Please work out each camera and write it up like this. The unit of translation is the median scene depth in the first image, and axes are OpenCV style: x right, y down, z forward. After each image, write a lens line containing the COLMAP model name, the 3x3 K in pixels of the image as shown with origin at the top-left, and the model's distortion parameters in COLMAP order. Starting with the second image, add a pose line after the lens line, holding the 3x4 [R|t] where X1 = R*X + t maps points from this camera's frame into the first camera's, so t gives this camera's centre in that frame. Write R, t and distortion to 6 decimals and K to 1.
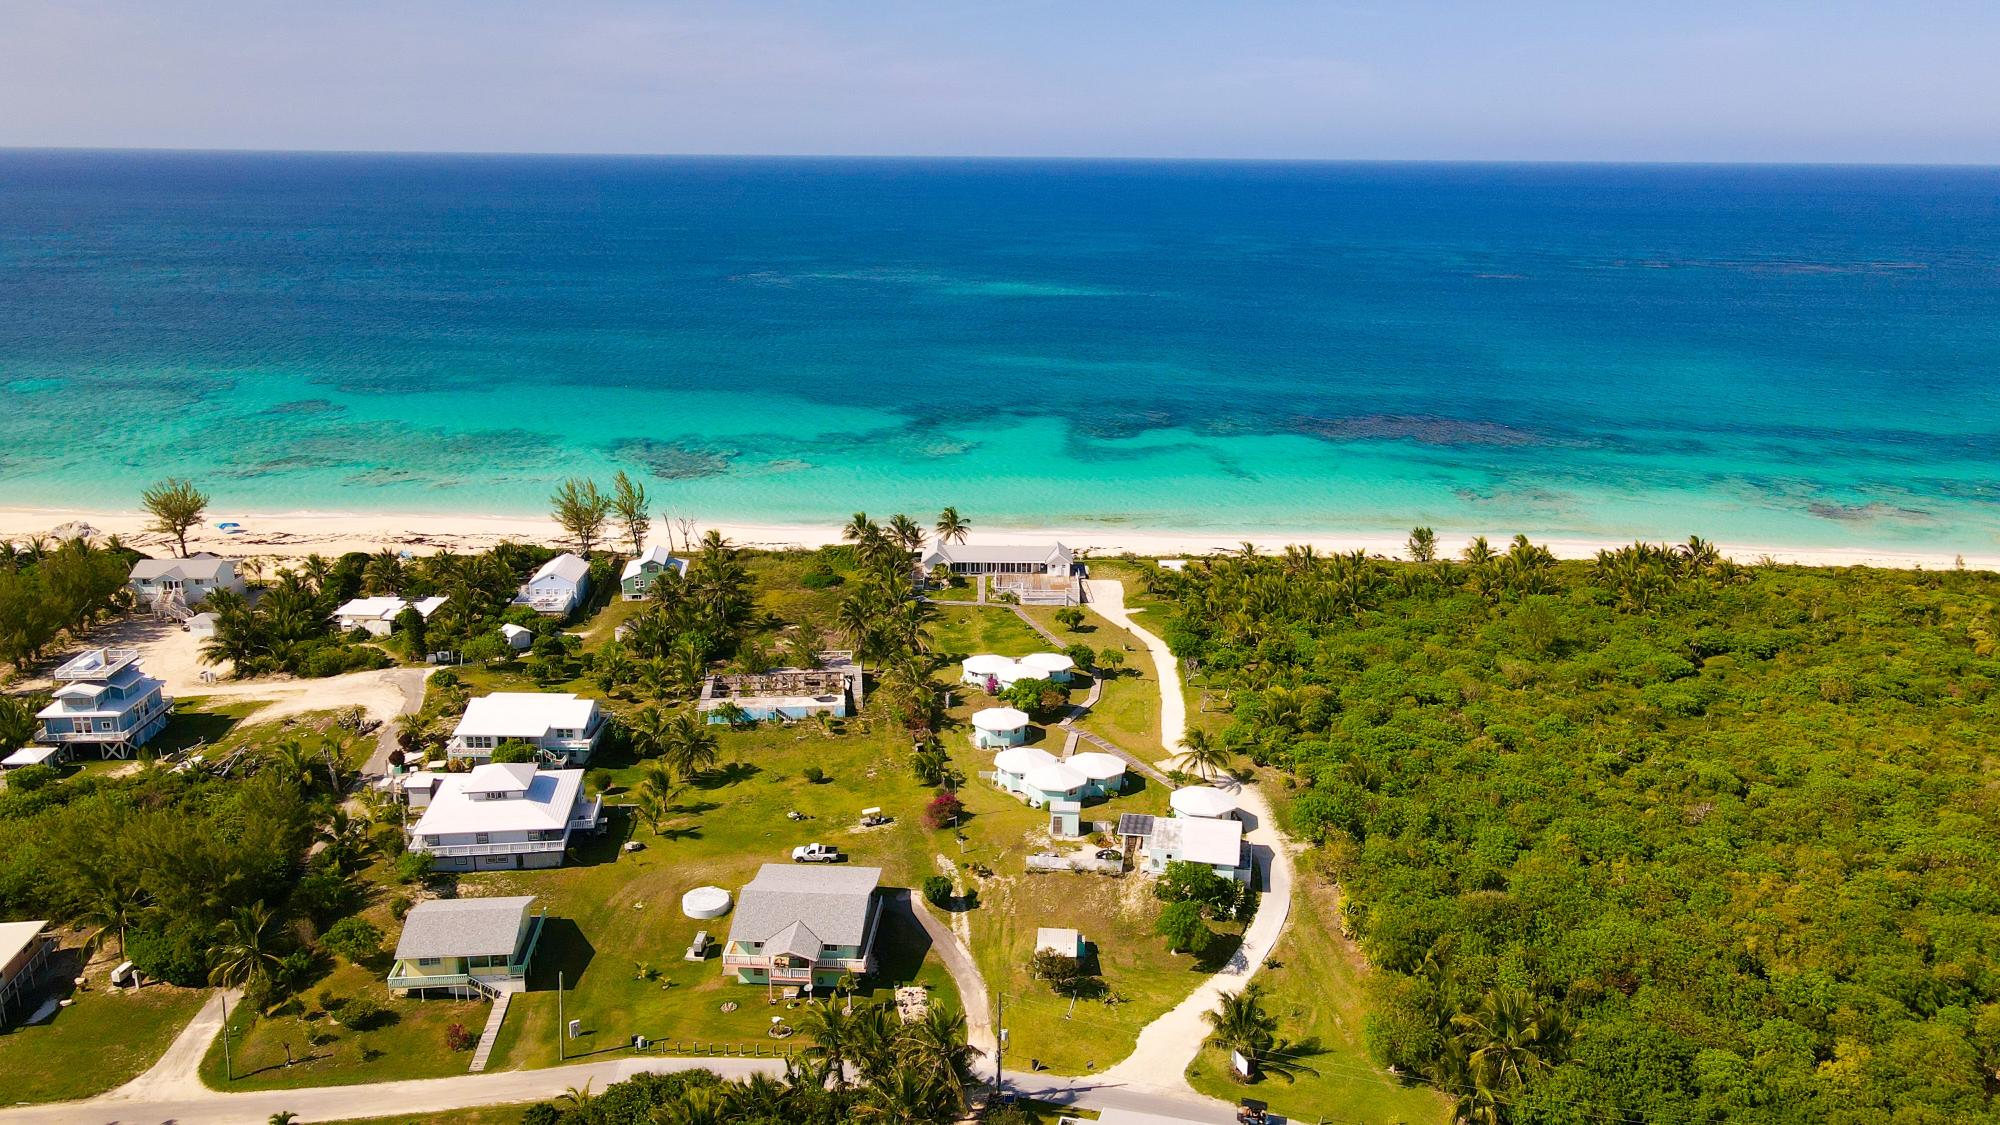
lens RADIAL K [[1486.2, 0, 1000.0], [0, 1486.2, 562.5], [0, 0, 1]] dist [-0.001505, 0.027788]
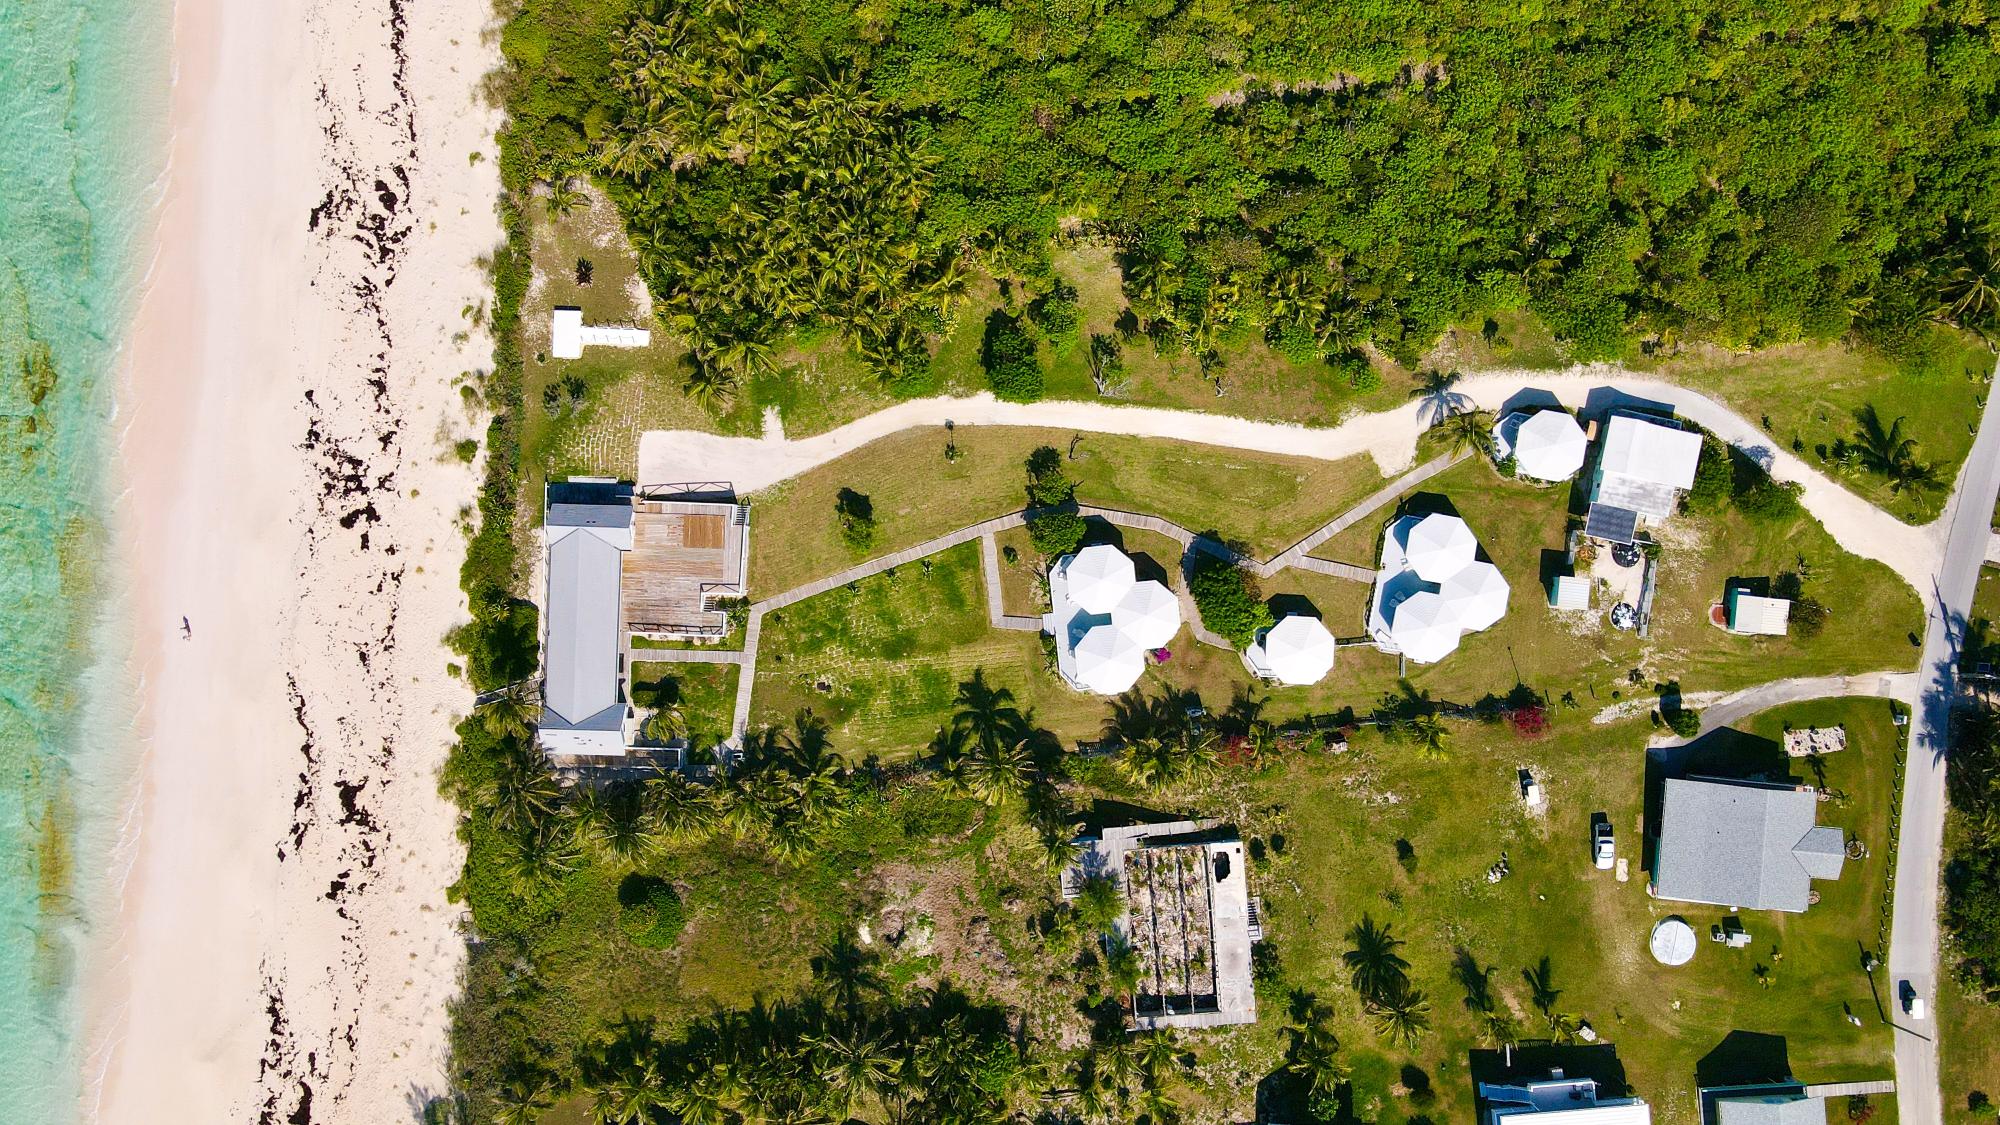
lens RADIAL K [[1486.2, 0, 1000.0], [0, 1486.2, 562.5], [0, 0, 1]] dist [-0.001505, 0.027788]
pose [[0.037247, -0.999277, 0.007681, 0.032461], [0.272399, 0.017548, 0.962024, -0.655583], [-0.961463, -0.033740, 0.272856, 0.836412]]
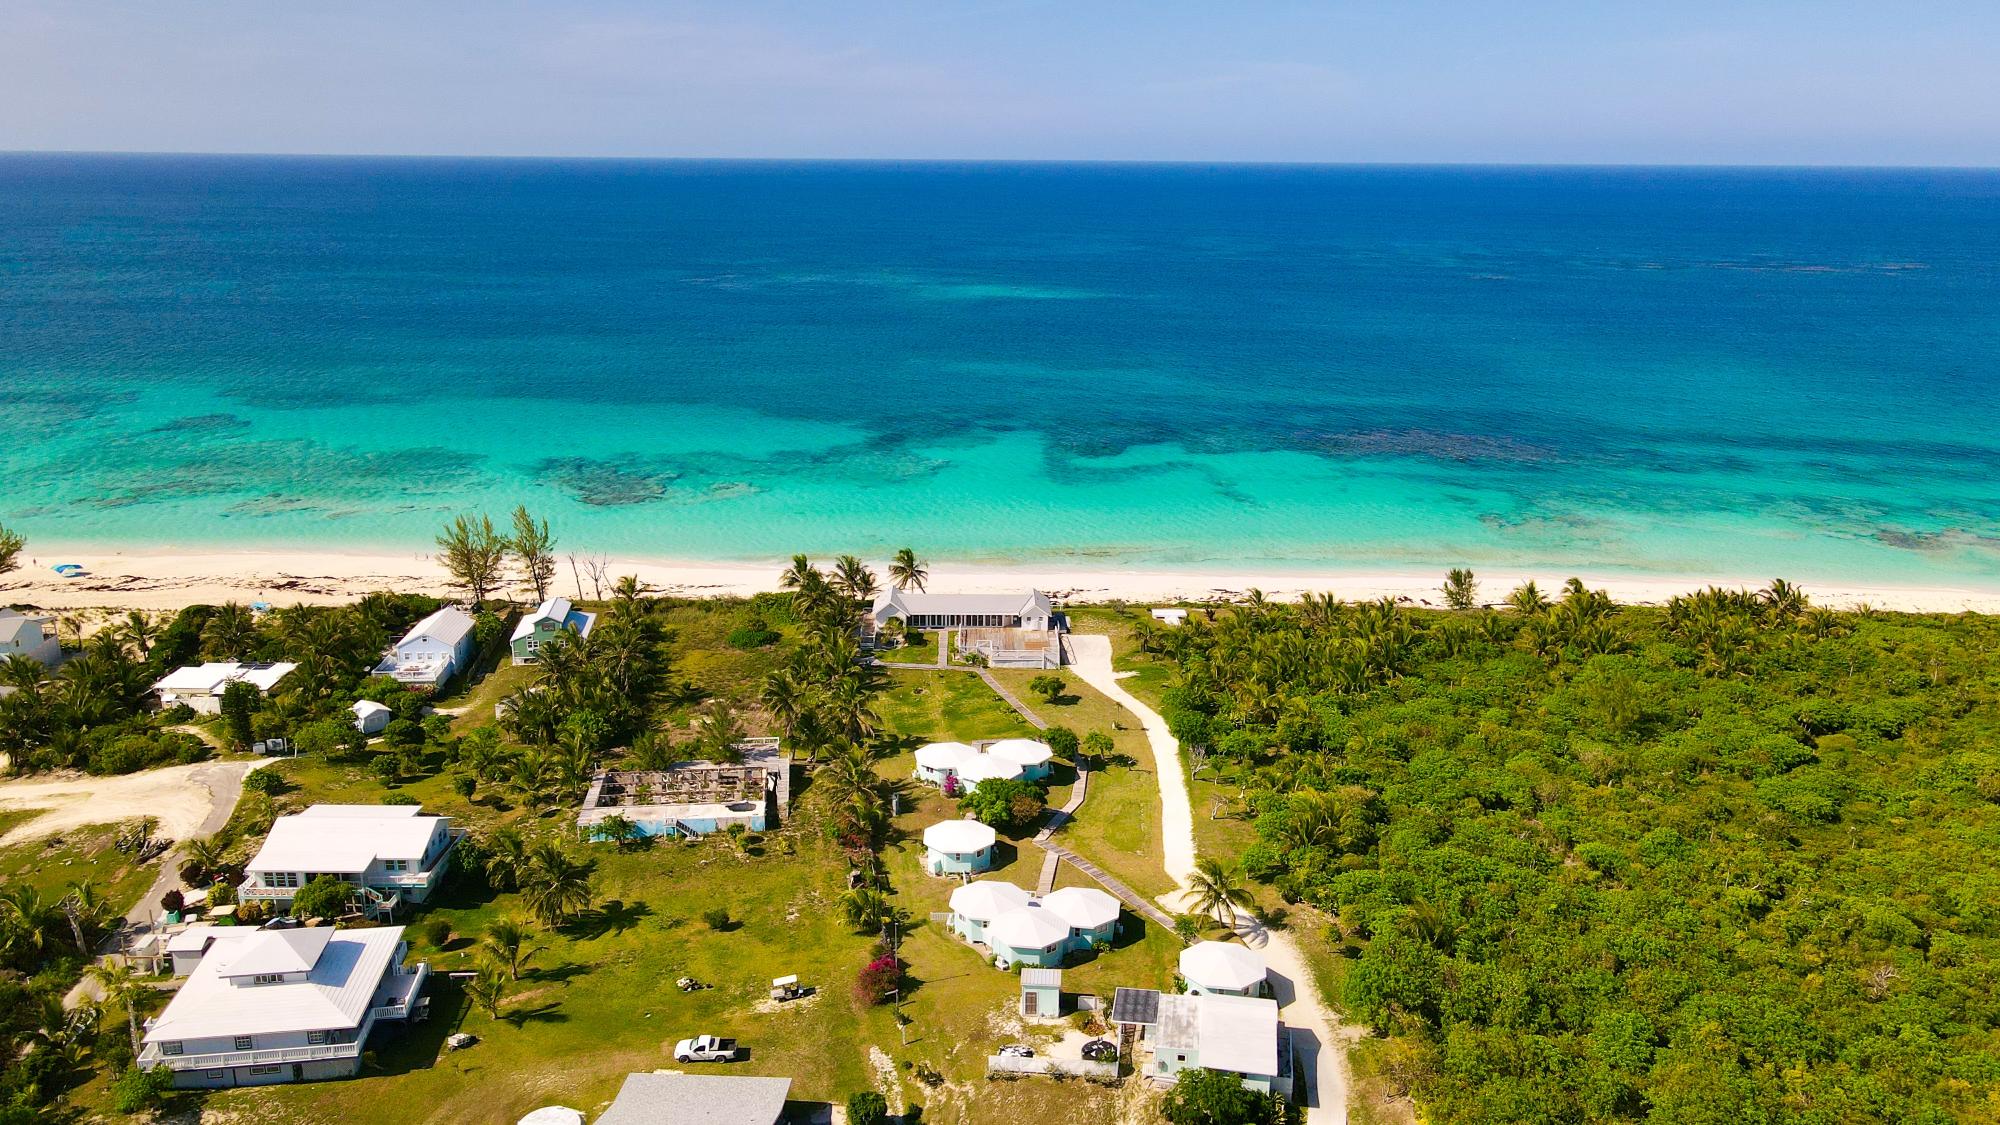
lens RADIAL K [[1486.2, 0, 1000.0], [0, 1486.2, 562.5], [0, 0, 1]] dist [-0.001505, 0.027788]
pose [[0.999907, -0.003966, 0.013025, 0.010719], [0.003990, 0.999990, -0.001828, -0.034259], [-0.013018, 0.001880, 0.999913, 0.188755]]
